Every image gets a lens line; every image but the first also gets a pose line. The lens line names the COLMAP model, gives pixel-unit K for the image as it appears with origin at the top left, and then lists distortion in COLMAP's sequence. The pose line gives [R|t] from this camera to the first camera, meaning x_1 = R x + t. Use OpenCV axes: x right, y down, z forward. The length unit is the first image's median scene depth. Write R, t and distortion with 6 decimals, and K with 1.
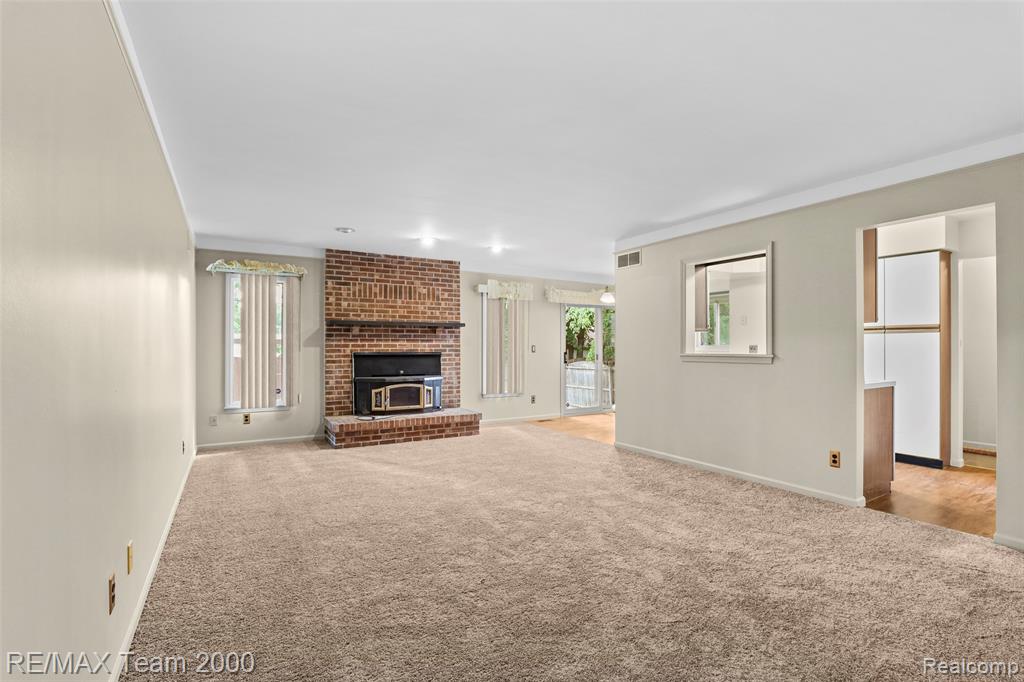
lens RADIAL K [[477.5, 0, 517.2], [0, 477.5, 344.4], [0, 0, 1]] dist [-0.024257, 0.002045]
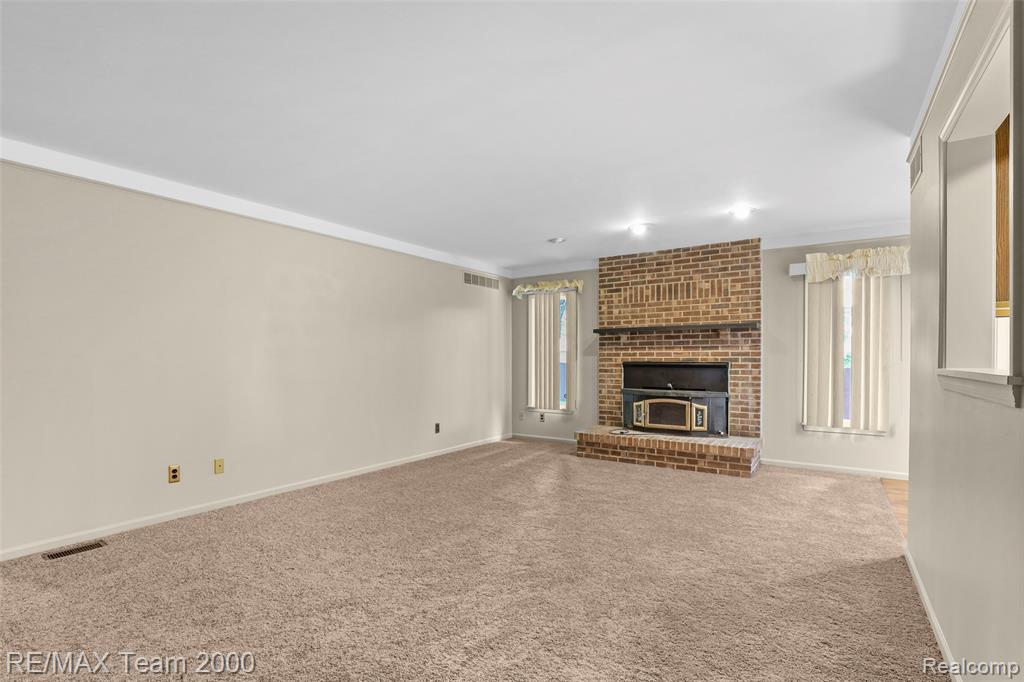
lens RADIAL K [[477.5, 0, 491.0], [0, 477.5, 359.6], [0, 0, 1]] dist [-0.024257, 0.002045]
pose [[0.410063, 0.003266, -0.912051, 0.415583], [0.007408, 0.999949, 0.006912, 0.004328], [0.912027, -0.009591, 0.410018, 0.368552]]
